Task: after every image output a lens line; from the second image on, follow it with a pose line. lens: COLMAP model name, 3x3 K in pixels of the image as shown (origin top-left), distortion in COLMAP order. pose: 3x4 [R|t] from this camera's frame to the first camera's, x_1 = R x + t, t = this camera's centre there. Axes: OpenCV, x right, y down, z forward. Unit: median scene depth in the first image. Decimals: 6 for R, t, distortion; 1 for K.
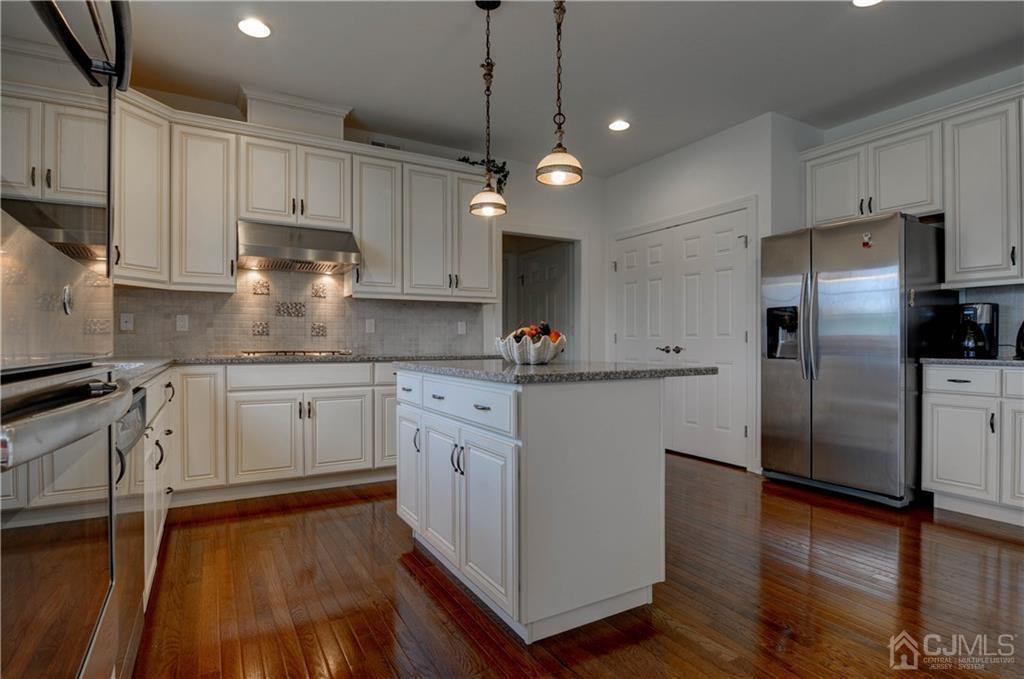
lens RADIAL K [[545.2, 0, 518.5], [0, 545.2, 336.7], [0, 0, 1]] dist [-0.003396, -0.001522]
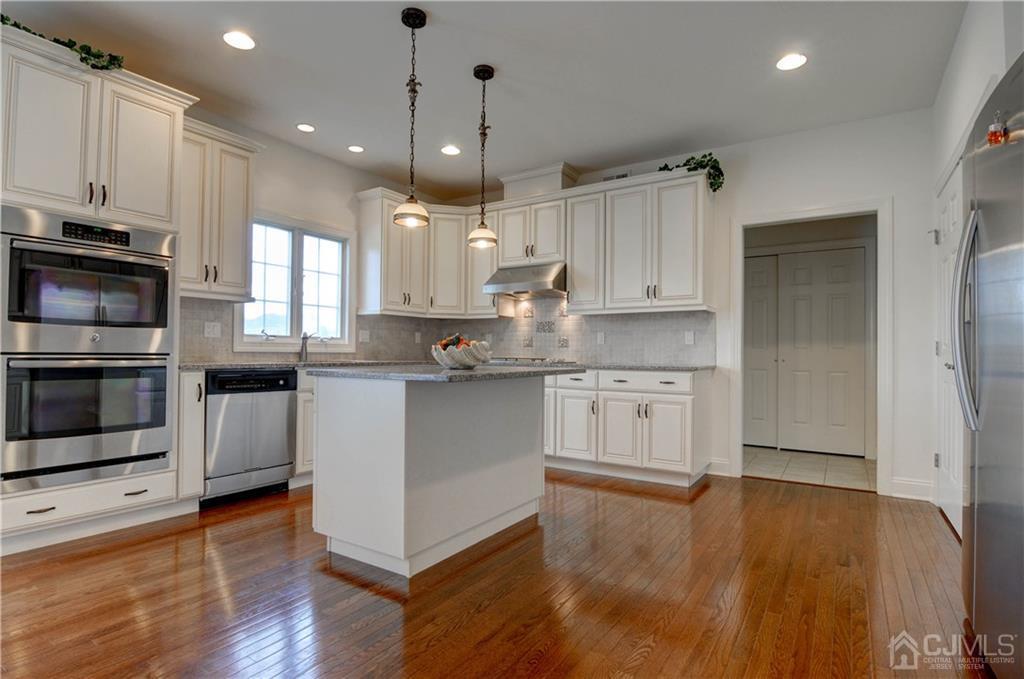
lens RADIAL K [[510.0, 0, 513.5], [0, 510.0, 342.8], [0, 0, 1]] dist [-0.026980, -0.000530]
pose [[0.441517, -0.013580, -0.897150, 0.642969], [0.000529, 0.999889, -0.014875, 0.006389], [0.897253, 0.006093, 0.441475, 0.375768]]
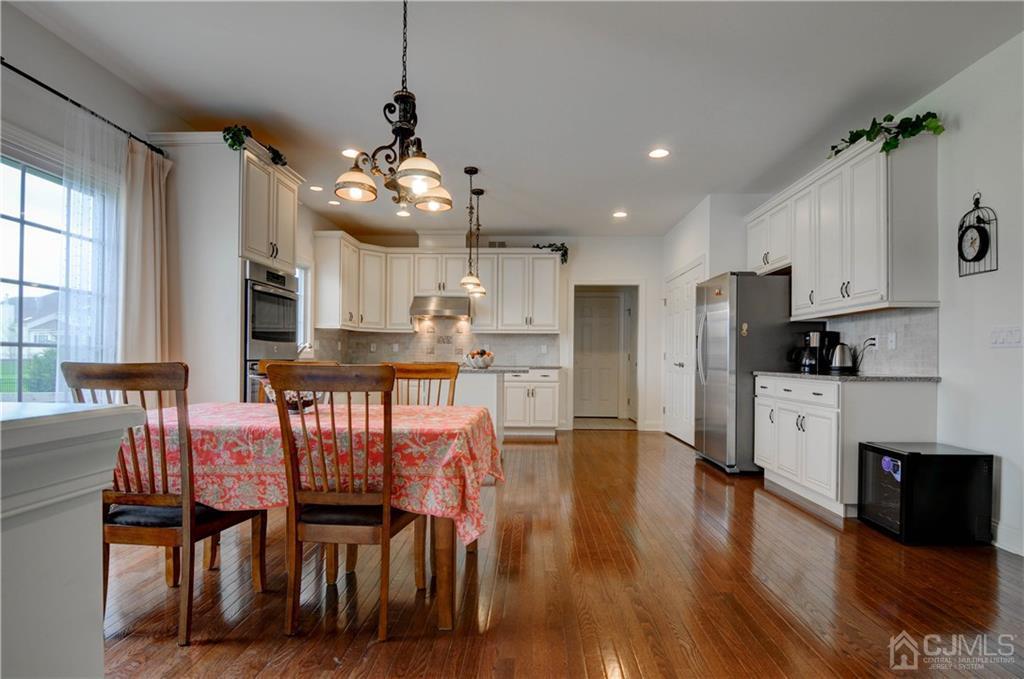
lens RADIAL K [[510.0, 0, 511.4], [0, 510.0, 349.9], [0, 0, 1]] dist [-0.026980, -0.000530]
pose [[0.845319, -0.000832, -0.534261, 0.696039], [-0.002211, 0.999985, -0.005056, -0.006828], [0.534257, 0.005455, 0.845304, -0.350376]]
